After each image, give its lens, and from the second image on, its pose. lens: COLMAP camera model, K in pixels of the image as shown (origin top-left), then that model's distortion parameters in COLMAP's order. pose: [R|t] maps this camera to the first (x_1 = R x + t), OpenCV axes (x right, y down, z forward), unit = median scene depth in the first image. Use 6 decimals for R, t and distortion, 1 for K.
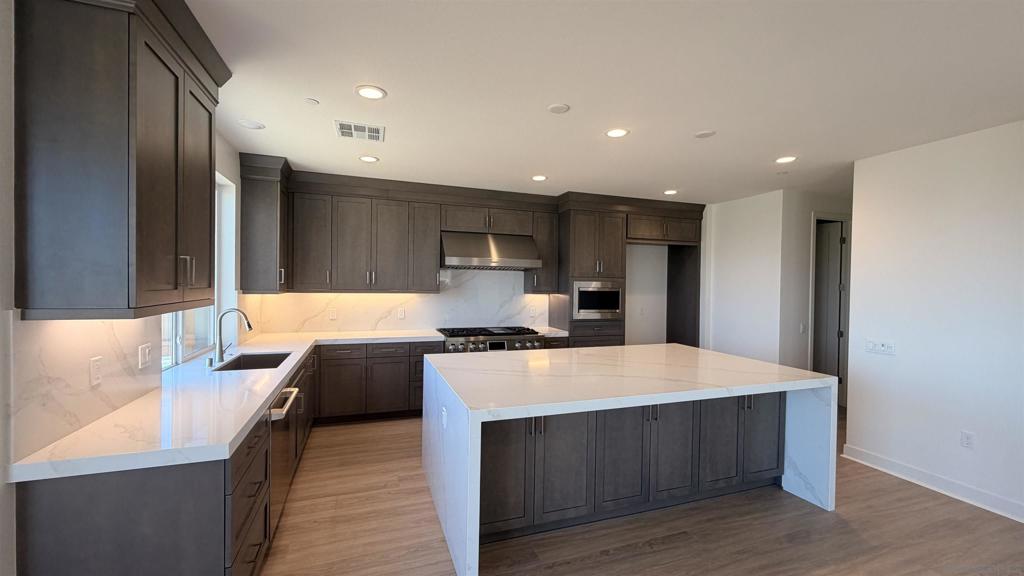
lens RADIAL K [[408.6, 0, 512.0], [0, 408.6, 288.0], [0, 0, 1]] dist [0.000532, 0.000053]
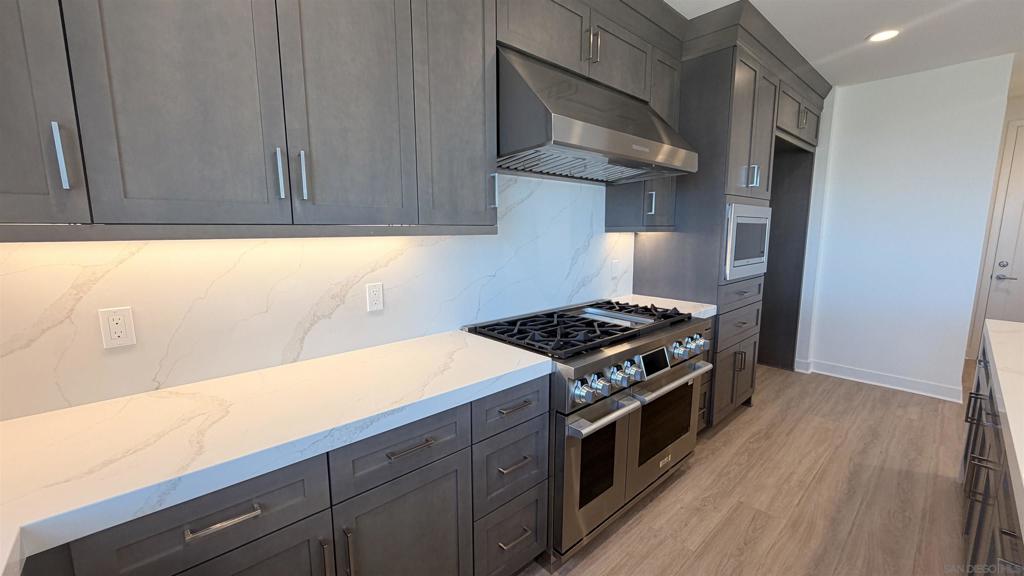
lens RADIAL K [[408.6, 0, 512.0], [0, 408.6, 288.0], [0, 0, 1]] dist [0.000532, 0.000053]
pose [[0.921989, -0.074831, 0.379918, -0.295791], [0.022690, 0.989904, 0.139911, 0.009382], [-0.386552, -0.120376, 0.914378, 0.653686]]
